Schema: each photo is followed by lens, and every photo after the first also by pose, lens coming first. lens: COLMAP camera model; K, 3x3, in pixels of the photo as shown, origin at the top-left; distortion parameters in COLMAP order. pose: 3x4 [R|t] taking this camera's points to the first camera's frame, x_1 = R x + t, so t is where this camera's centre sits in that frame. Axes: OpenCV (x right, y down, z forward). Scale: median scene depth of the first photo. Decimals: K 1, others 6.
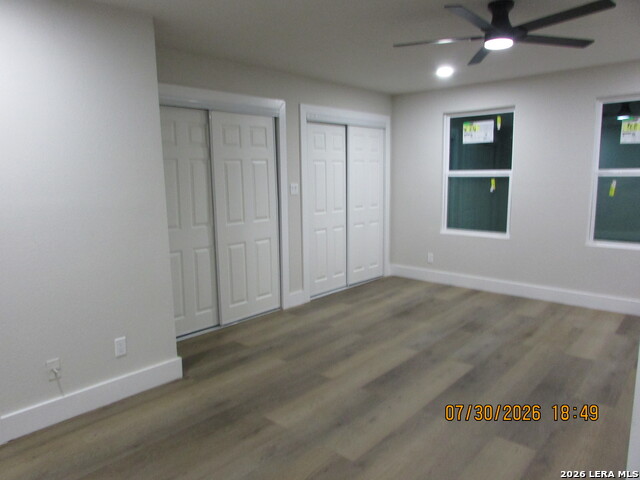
lens RADIAL K [[456.9, 0, 320.0], [0, 456.9, 240.0], [0, 0, 1]] dist [-0.027971, 0.006767]
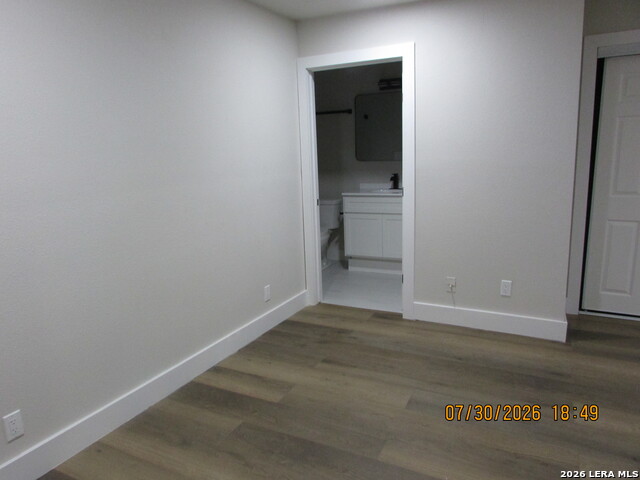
lens RADIAL K [[460.5, 0, 320.0], [0, 460.5, 240.0], [0, 0, 1]] dist [-0.017971, 0.004669]
pose [[0.253676, 0.196810, -0.947056, 0.384193], [-0.116523, 0.978170, 0.172065, -0.021833], [0.960245, 0.066705, 0.271071, 0.165627]]
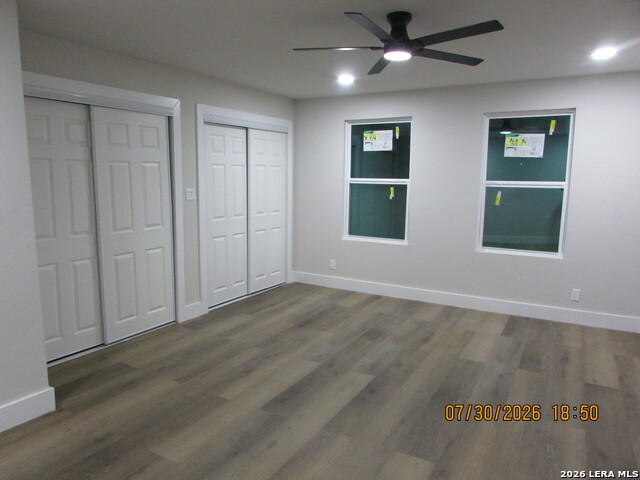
lens RADIAL K [[456.9, 0, 320.0], [0, 456.9, 240.0], [0, 0, 1]] dist [-0.027971, 0.006767]
pose [[0.978707, -0.002584, 0.205246, 0.014143], [0.003441, 0.999987, -0.003821, -0.015917], [-0.205233, 0.004446, 0.978703, 0.038282]]
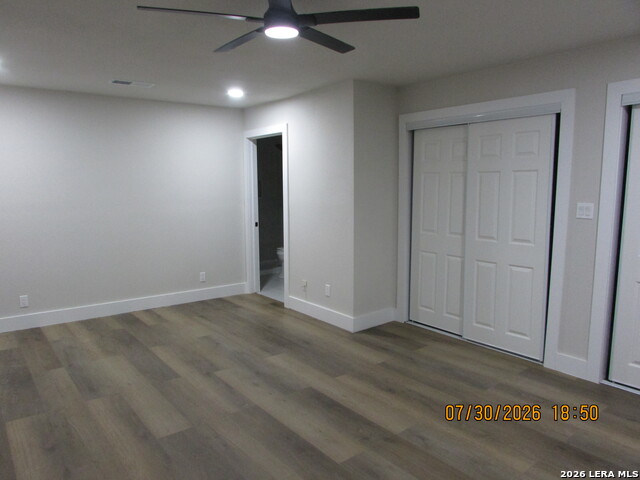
lens RADIAL K [[466.0, 0, 320.0], [0, 466.0, 240.0], [0, 0, 1]] dist [-0.037625, 0.051597]
pose [[-0.178157, 0.134299, -0.974794, 0.874739], [-0.140021, 0.977102, 0.160207, -0.154136], [0.973989, 0.165034, -0.155273, 0.891964]]
